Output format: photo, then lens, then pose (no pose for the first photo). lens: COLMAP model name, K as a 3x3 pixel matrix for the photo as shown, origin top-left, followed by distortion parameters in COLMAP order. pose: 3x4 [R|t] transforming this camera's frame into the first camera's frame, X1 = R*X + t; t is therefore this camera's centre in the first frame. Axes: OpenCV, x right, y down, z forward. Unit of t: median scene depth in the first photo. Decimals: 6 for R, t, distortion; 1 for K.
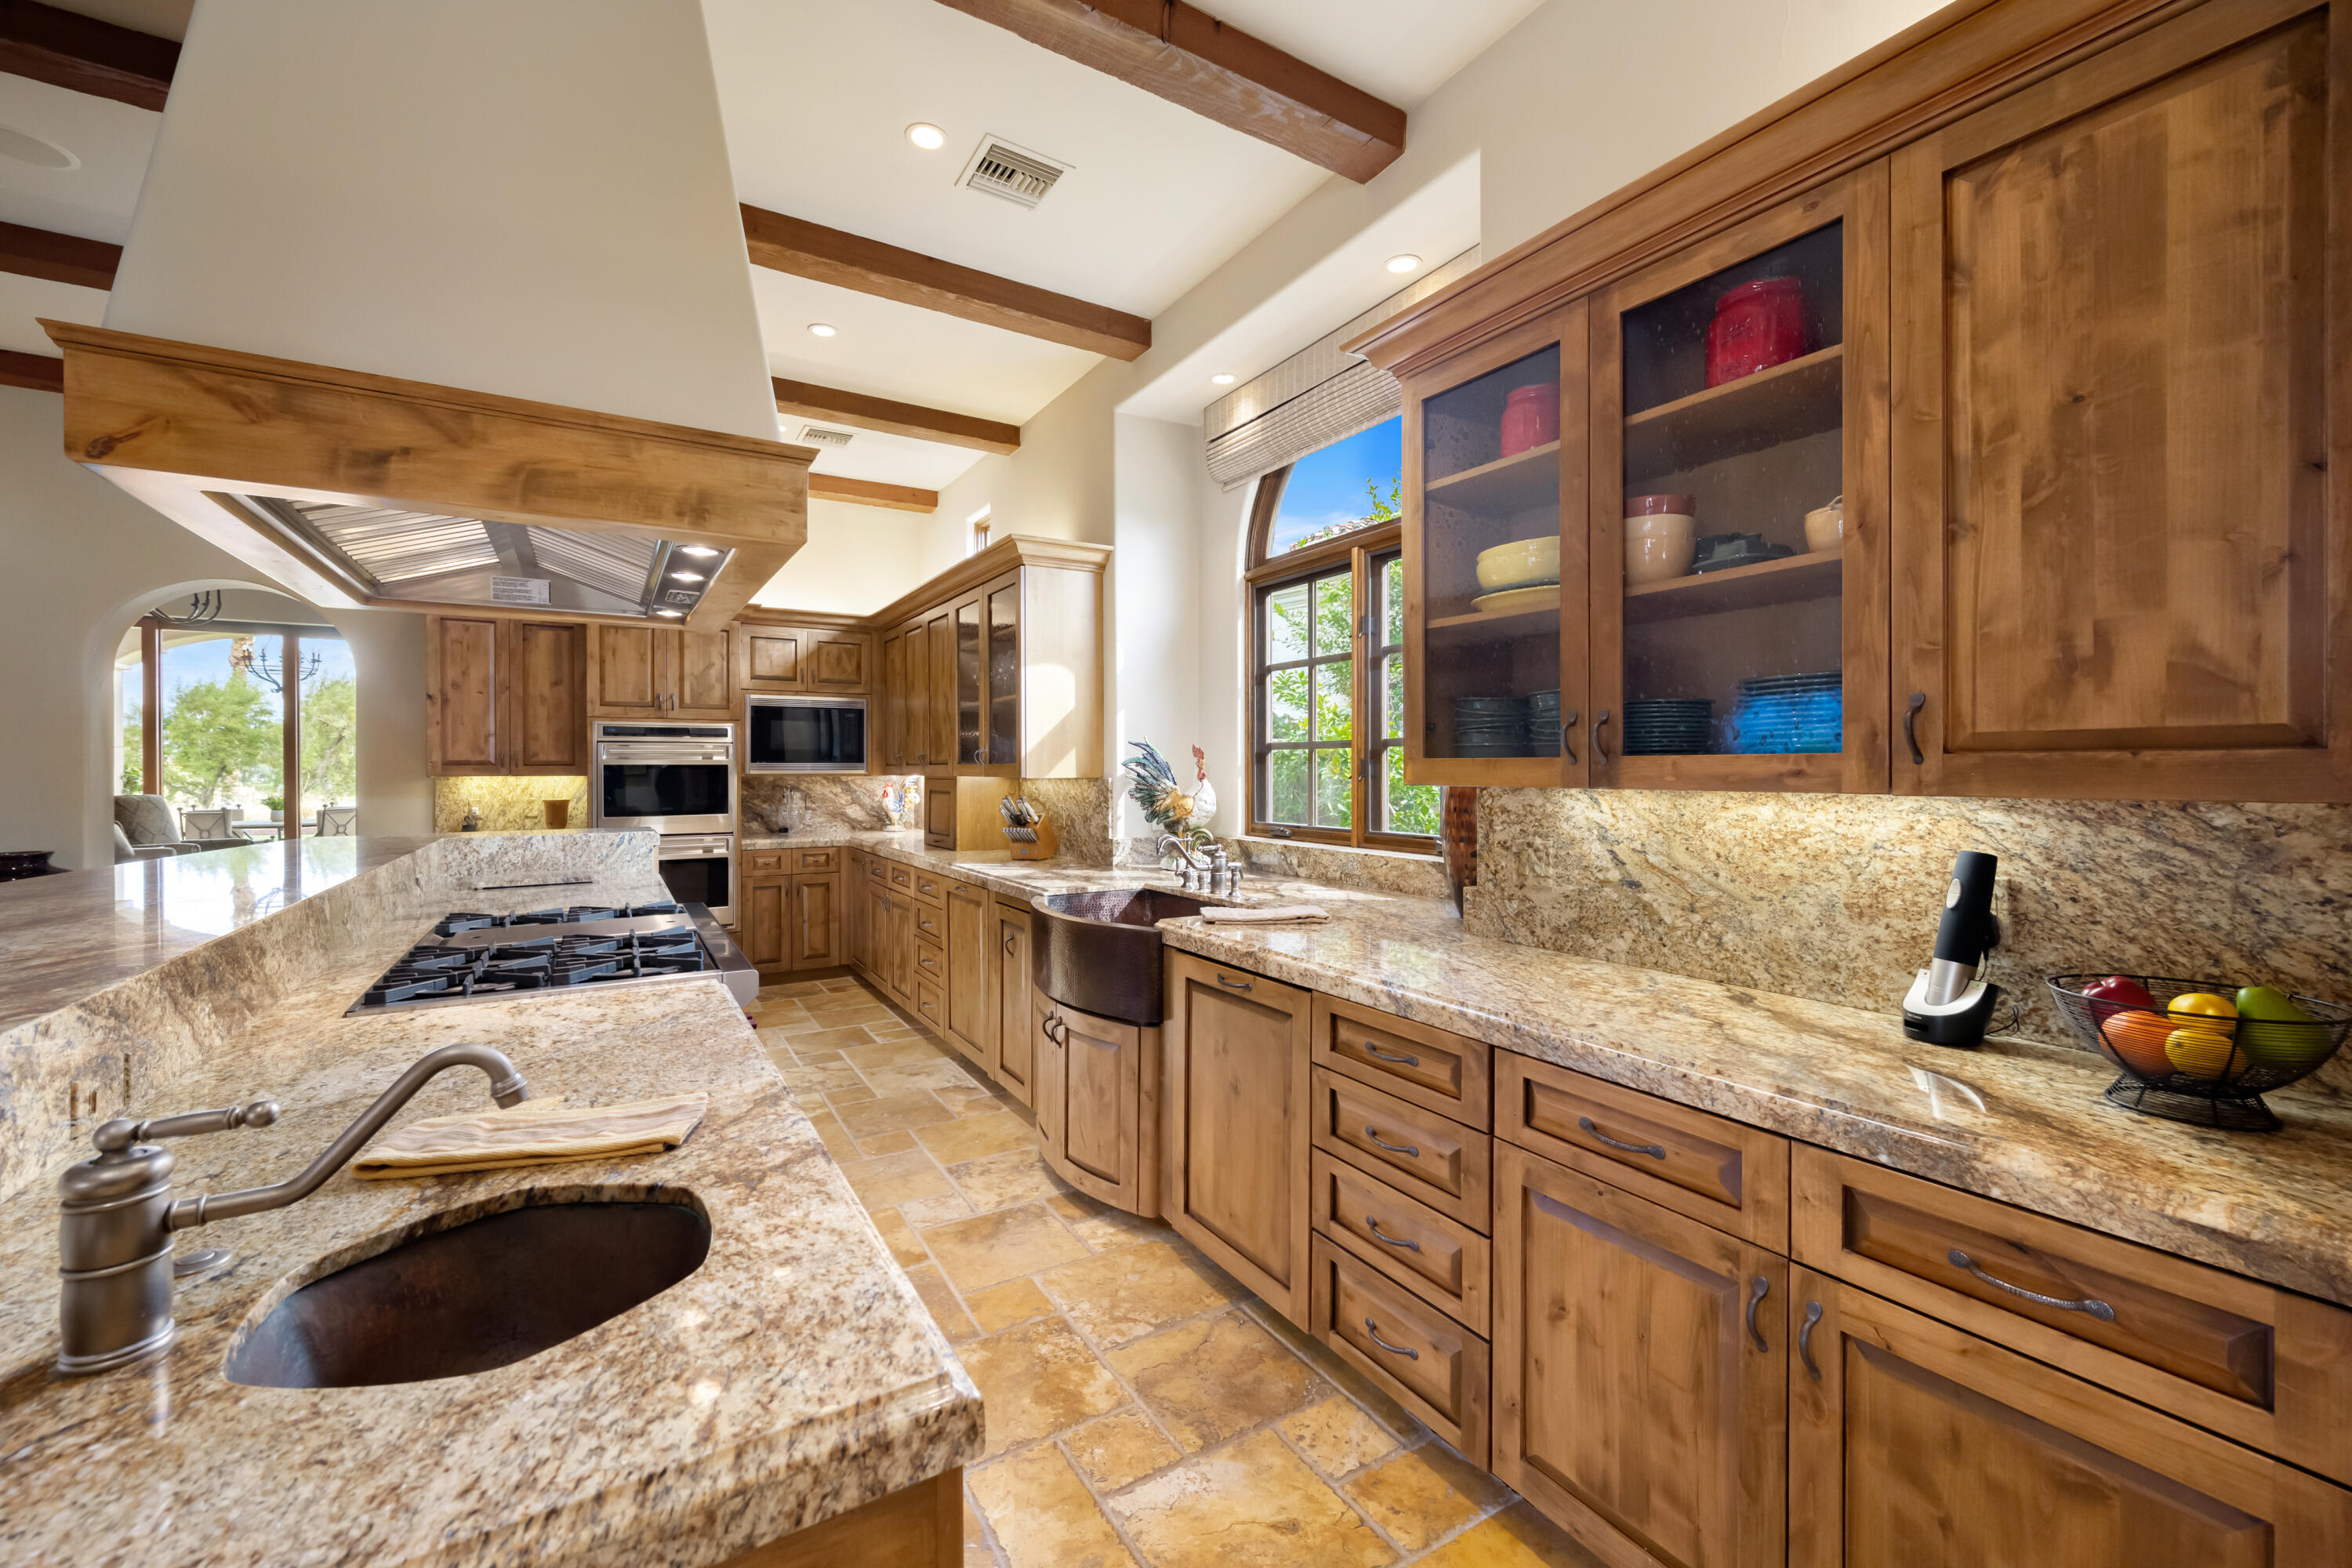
lens RADIAL K [[932.7, 0, 1177.3], [0, 932.7, 772.2], [0, 0, 1]] dist [0.001064, -0.000763]
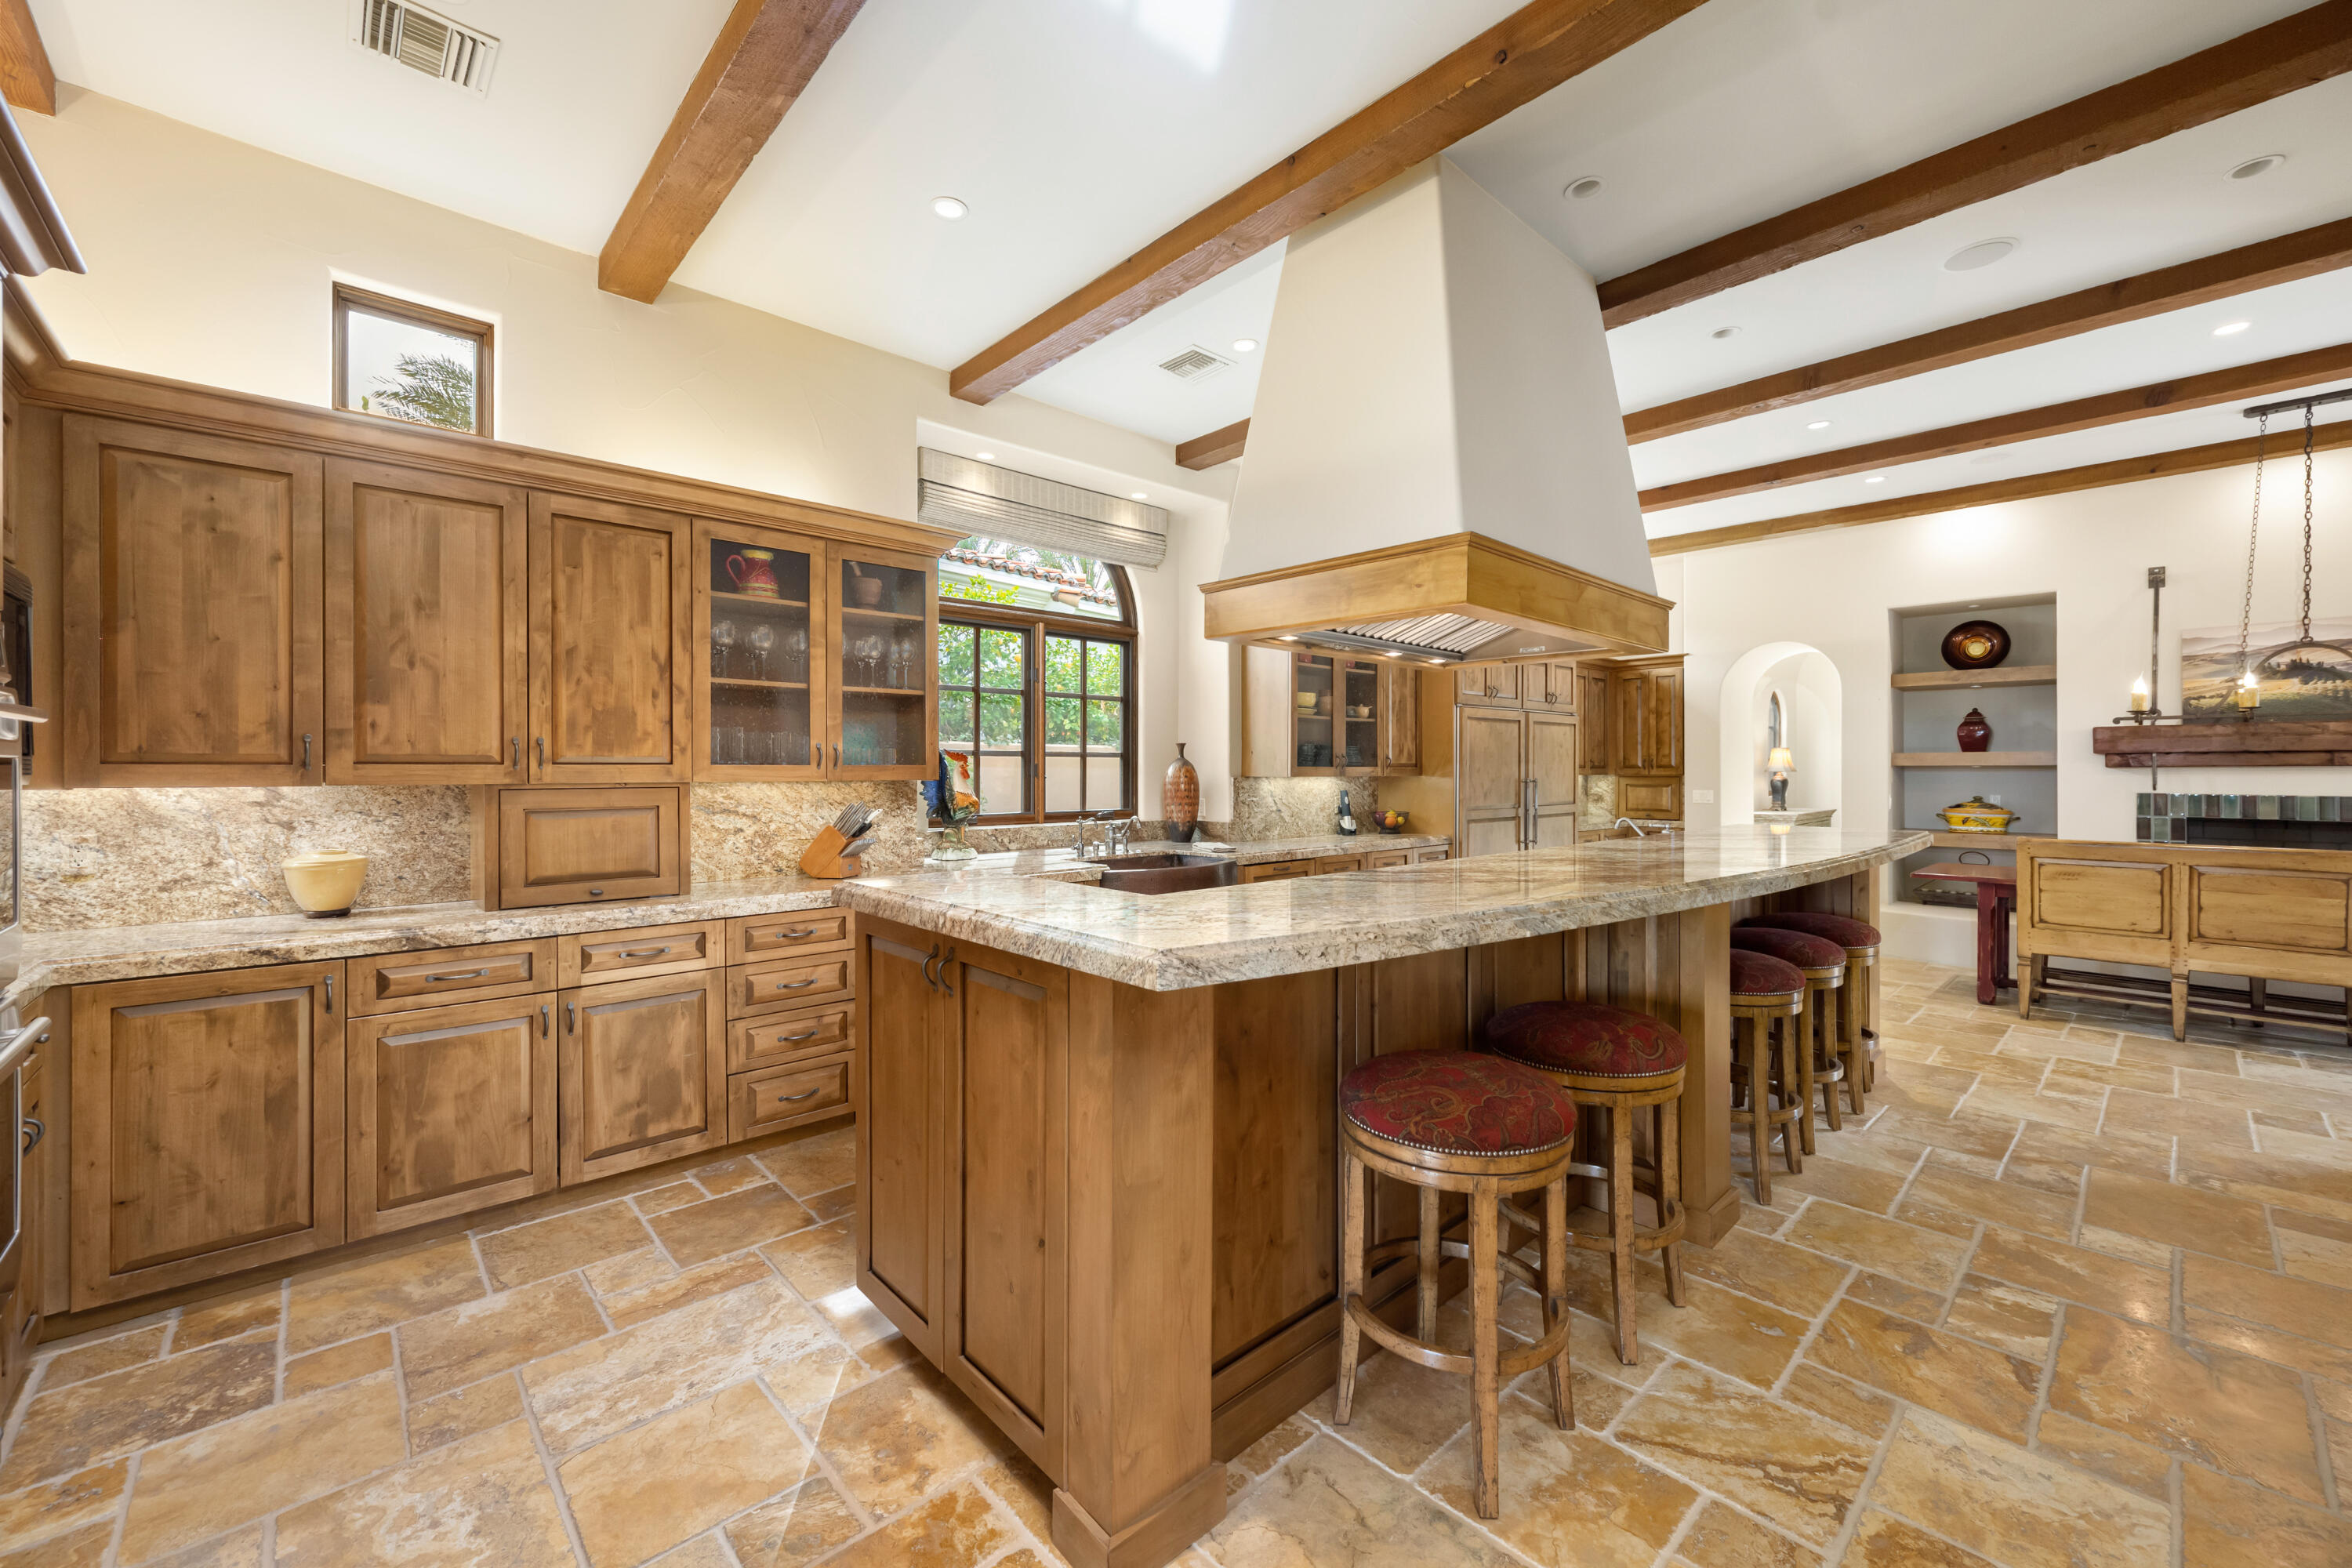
lens RADIAL K [[932.7, 0, 1172.6], [0, 932.7, 772.9], [0, 0, 1]] dist [0.001064, -0.000763]
pose [[-0.190461, -0.004900, 0.981682, -0.820522], [0.002785, 0.999981, 0.005531, -0.003114], [-0.981691, 0.003788, -0.190444, 0.698967]]
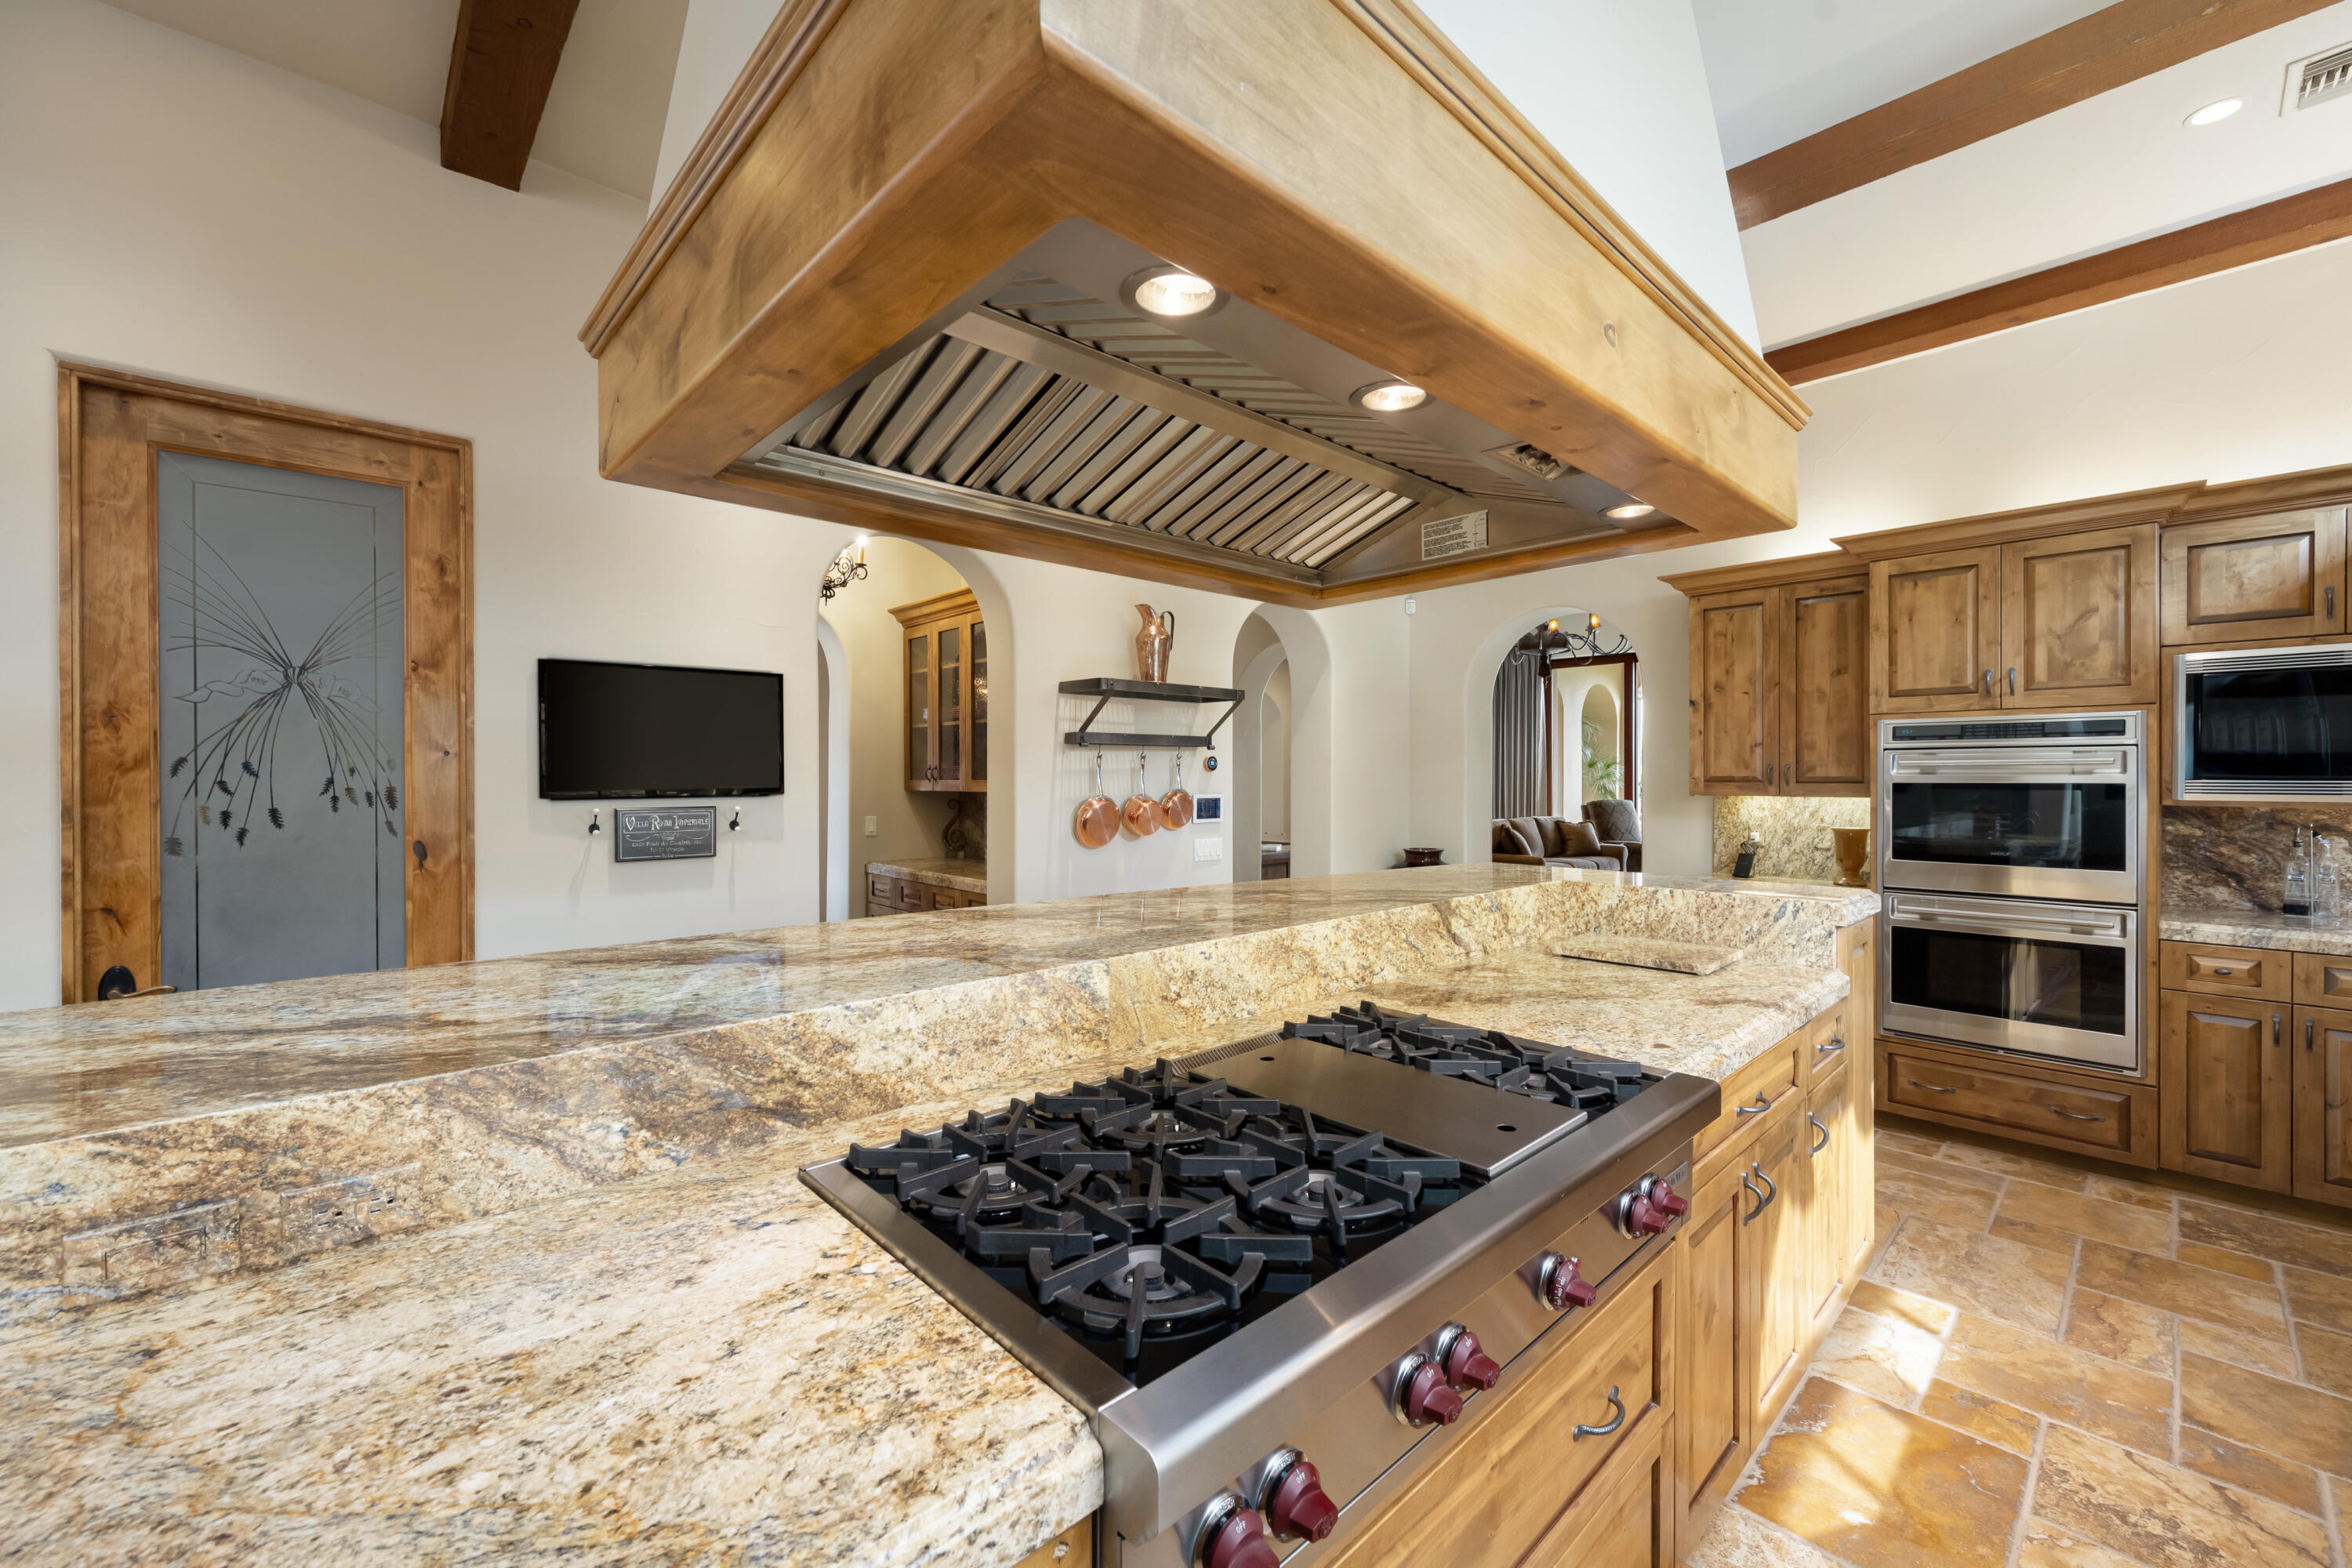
lens RADIAL K [[932.7, 0, 1181.4], [0, 932.7, 778.0], [0, 0, 1]] dist [0.001064, -0.000763]
pose [[0.199413, 0.004298, -0.979906, -0.046477], [-0.004431, 0.999984, 0.003484, -0.011470], [0.979905, 0.003647, 0.199429, 0.345290]]
